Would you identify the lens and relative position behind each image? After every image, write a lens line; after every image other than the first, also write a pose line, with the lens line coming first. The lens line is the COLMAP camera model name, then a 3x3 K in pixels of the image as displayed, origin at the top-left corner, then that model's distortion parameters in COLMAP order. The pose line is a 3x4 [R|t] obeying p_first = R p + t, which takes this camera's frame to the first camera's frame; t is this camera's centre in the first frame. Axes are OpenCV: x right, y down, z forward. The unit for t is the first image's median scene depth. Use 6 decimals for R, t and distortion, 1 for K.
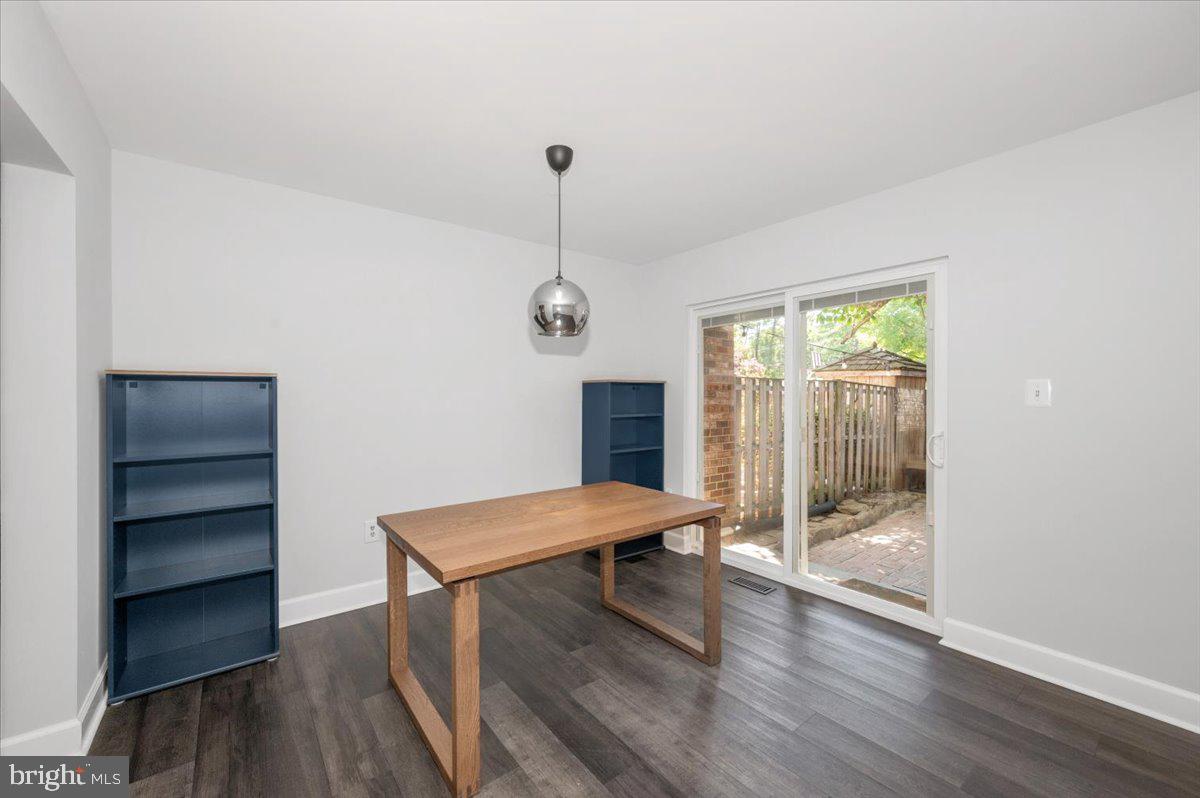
lens RADIAL K [[492.2, 0, 617.0], [0, 492.2, 399.8], [0, 0, 1]] dist [0.001232, -0.000058]
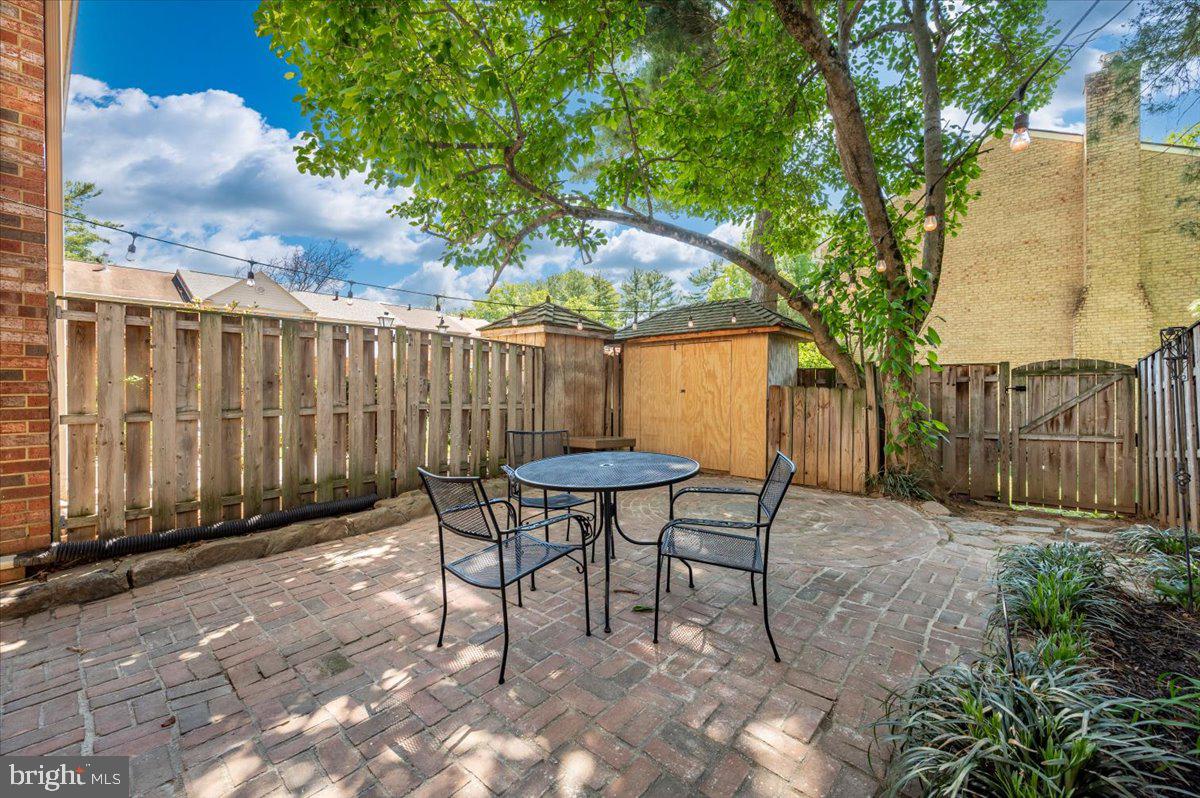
lens RADIAL K [[469.9, 0, 599.4], [0, 469.9, 381.9], [0, 0, 1]] dist [0.000323, 0.000044]
pose [[0.983231, -0.000637, 0.182364, 0.993460], [0.003073, 0.999910, -0.013075, 0.083302], [-0.182339, 0.013416, 0.983144, 0.423439]]
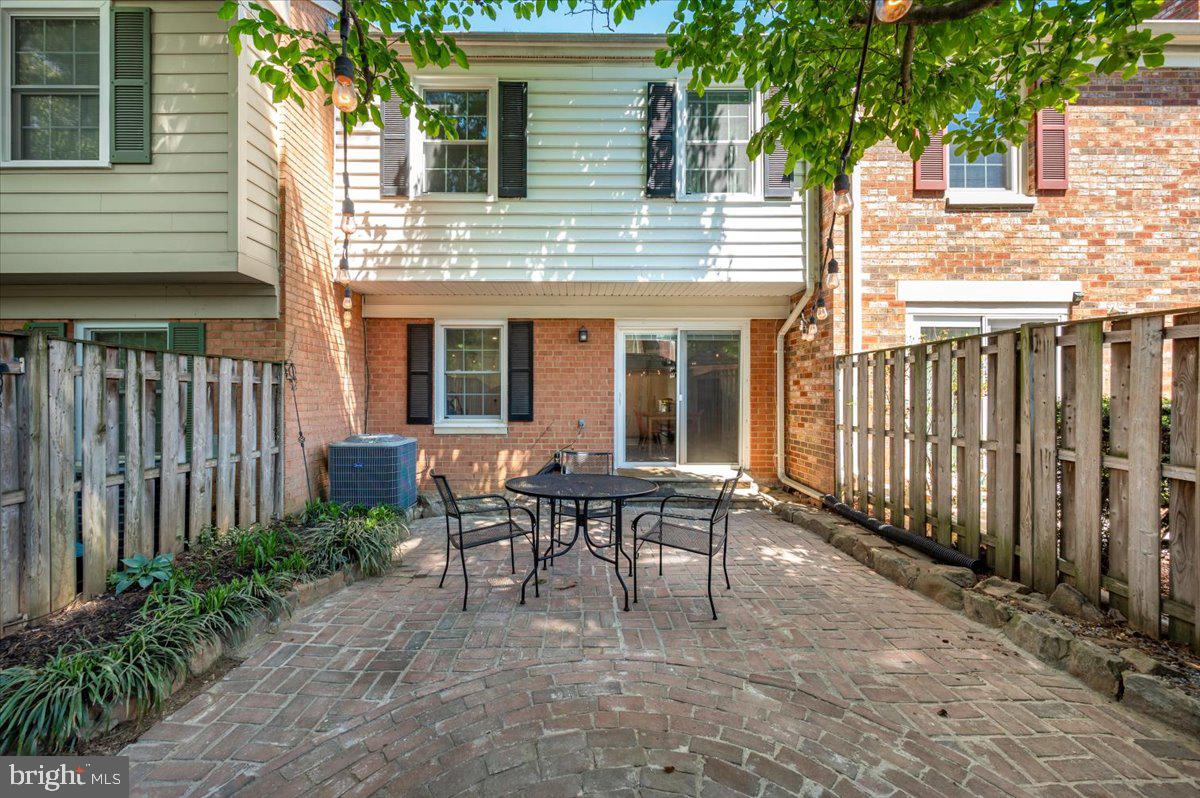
lens RADIAL K [[484.3, 0, 582.8], [0, 484.3, 390.2], [0, 0, 1]] dist [-0.000278, -0.000245]
pose [[-0.630827, -0.009041, -0.775871, 1.749666], [-0.004104, 0.999957, -0.008316, 0.045105], [0.775913, -0.002062, -0.630837, 1.574414]]
